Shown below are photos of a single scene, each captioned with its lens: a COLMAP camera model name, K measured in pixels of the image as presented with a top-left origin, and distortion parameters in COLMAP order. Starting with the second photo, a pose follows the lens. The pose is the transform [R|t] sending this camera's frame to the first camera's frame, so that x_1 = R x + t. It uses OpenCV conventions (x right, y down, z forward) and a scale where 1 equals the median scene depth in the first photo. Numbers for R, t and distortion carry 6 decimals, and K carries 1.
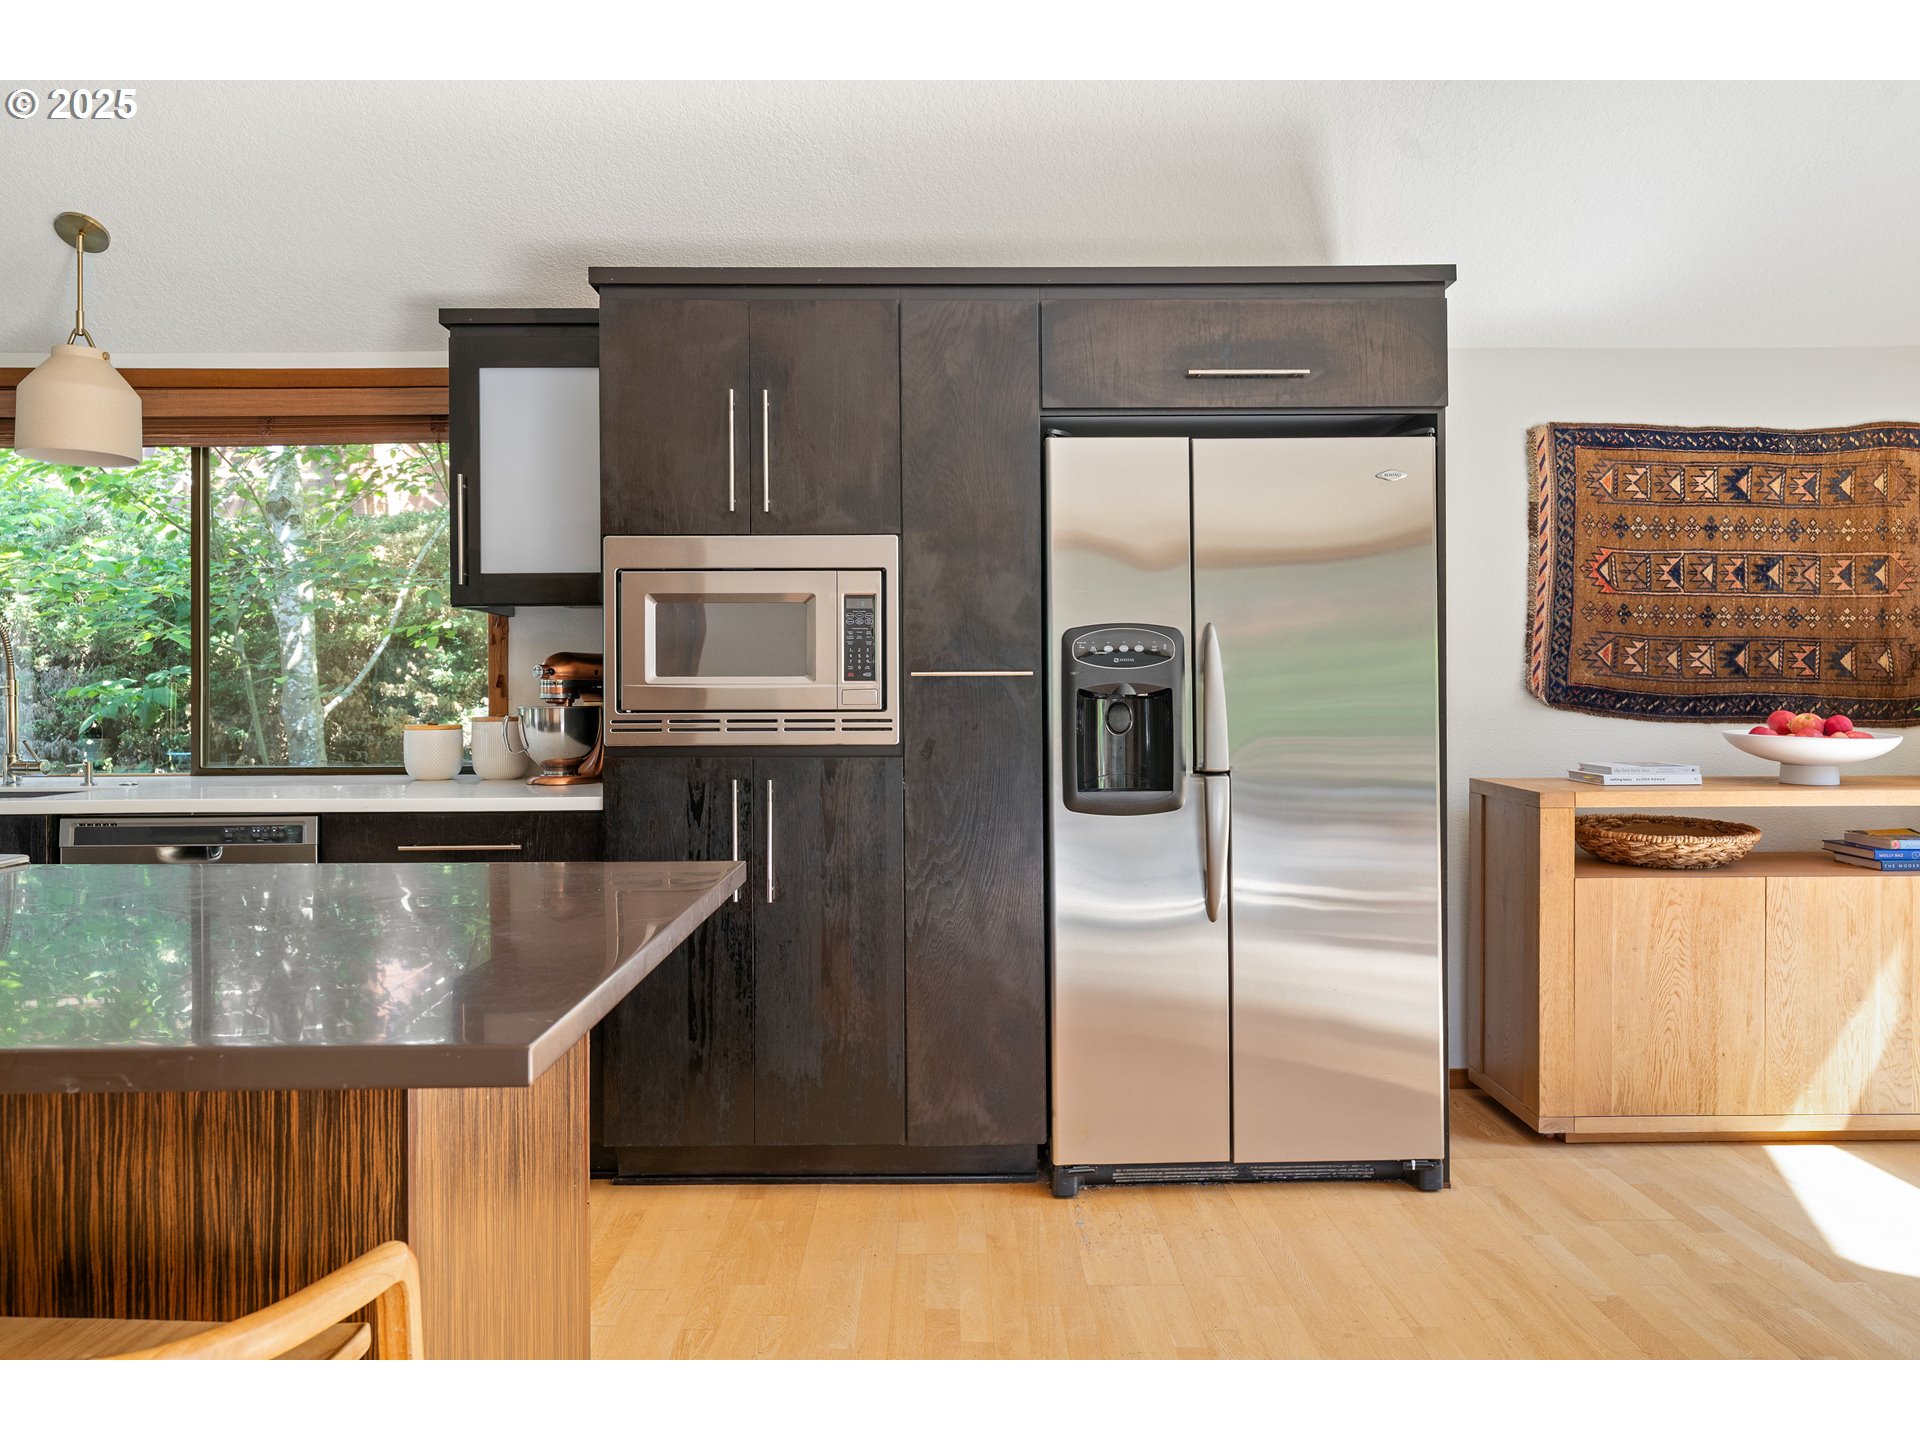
lens RADIAL K [[1374.5, 0, 963.3], [0, 1374.5, 685.2], [0, 0, 1]] dist [0.002424, 0.005596]
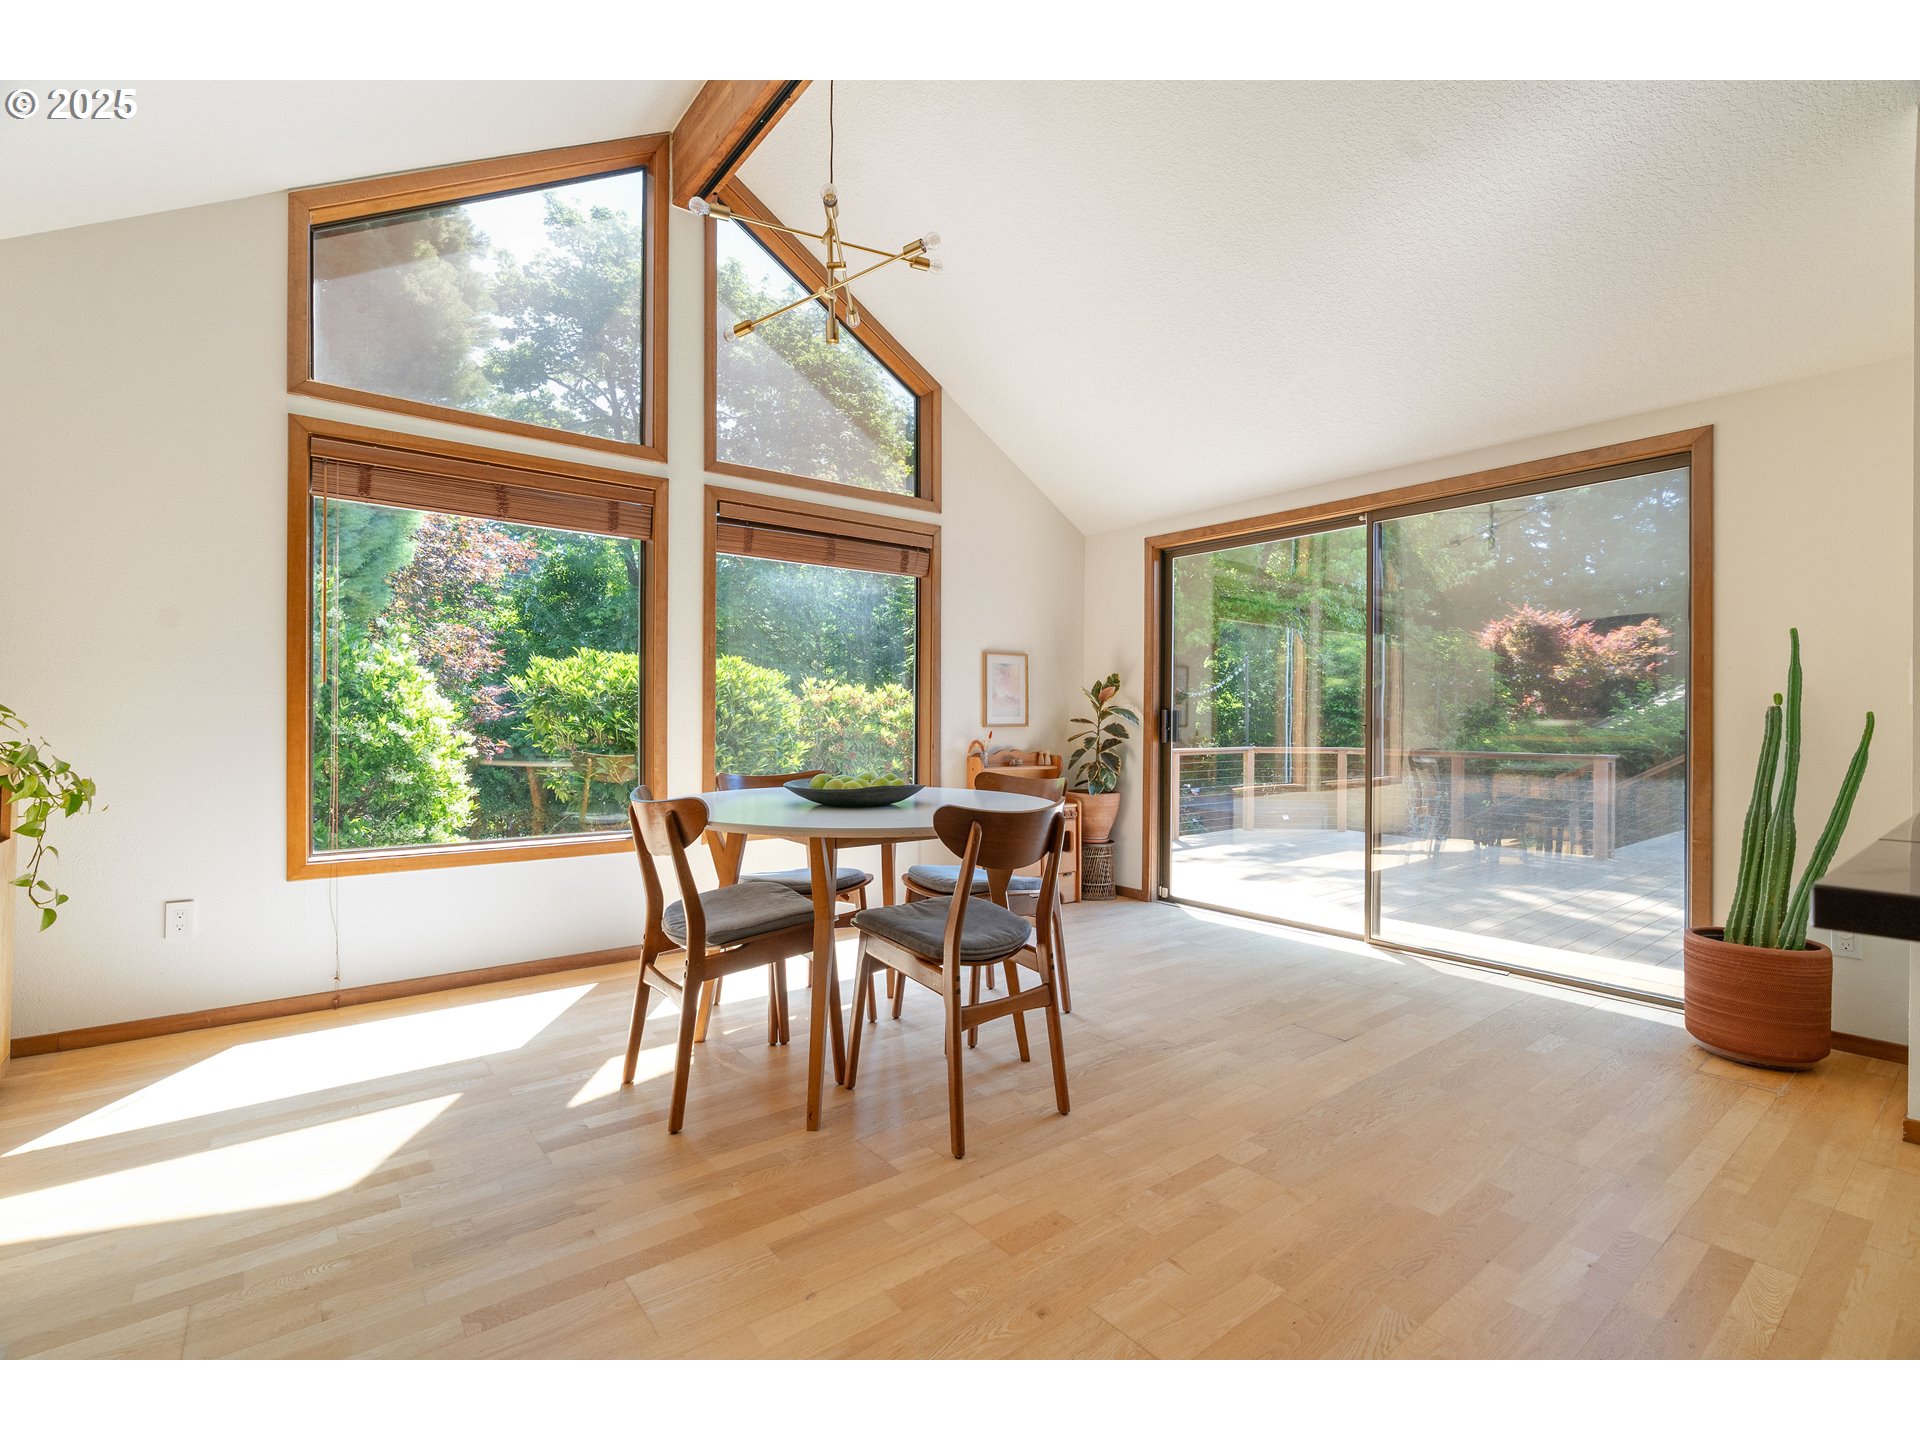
lens RADIAL K [[872.8, 0, 963.7], [0, 872.8, 723.3], [0, 0, 1]] dist [-0.004383, 0.001643]
pose [[-0.609360, -0.004067, 0.792884, -0.129889], [-0.005186, 0.999986, 0.001143, 0.042999], [-0.792877, -0.003415, -0.609372, 0.827385]]
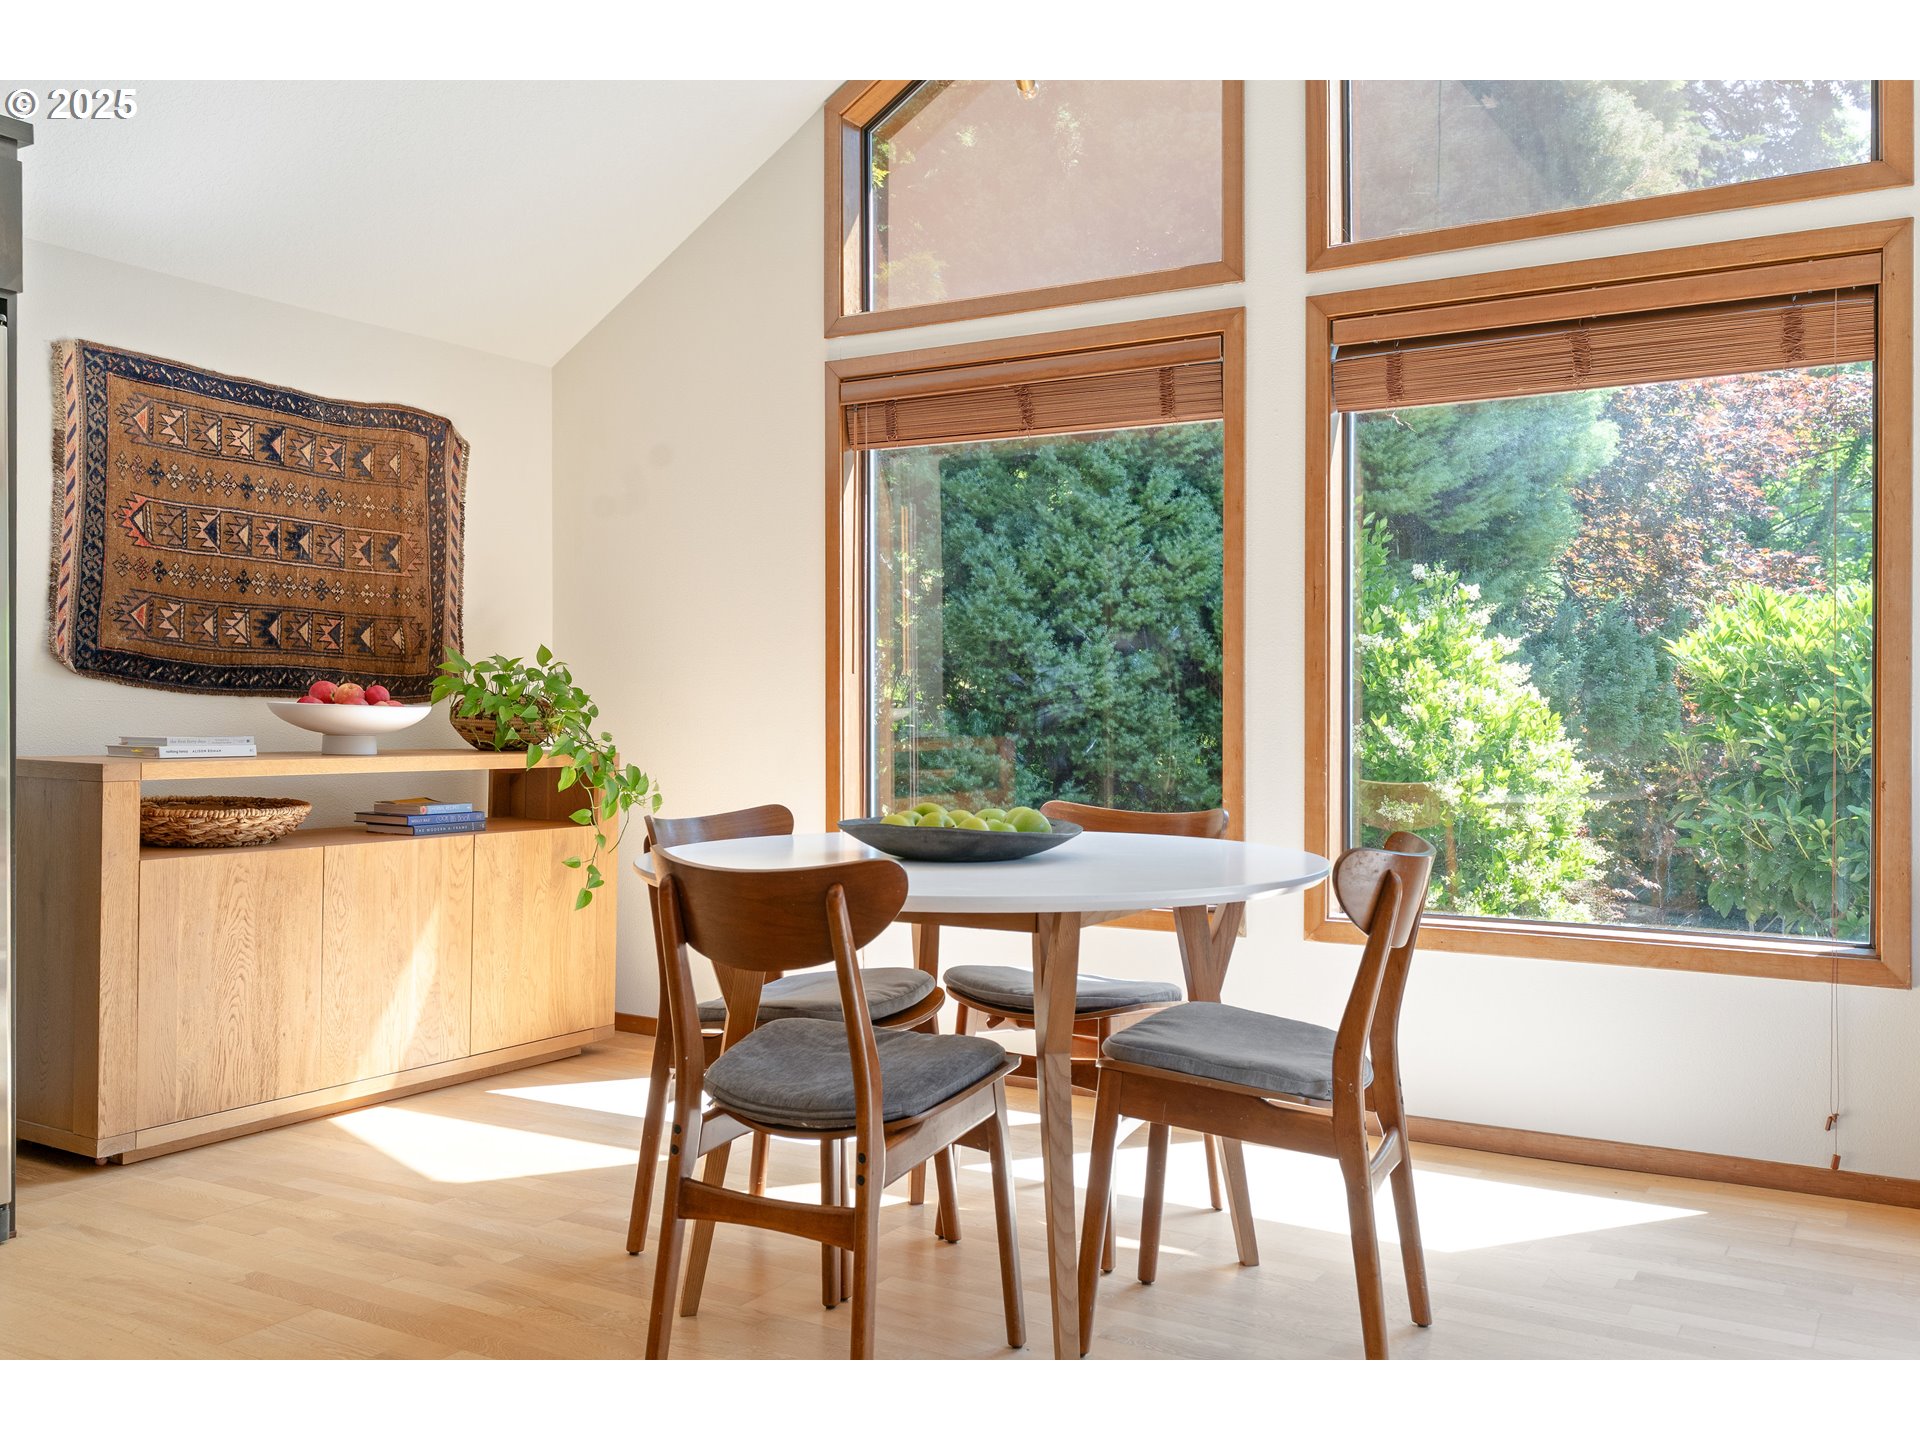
lens RADIAL K [[1674.0, 0, 968.1], [0, 1674.0, 719.2], [0, 0, 1]] dist [0.003692, 0.002363]
pose [[0.525339, 0.005579, 0.850875, -0.190618], [-0.008217, 0.999965, -0.001483, 0.047025], [-0.850853, -0.006212, 0.525367, -0.014792]]
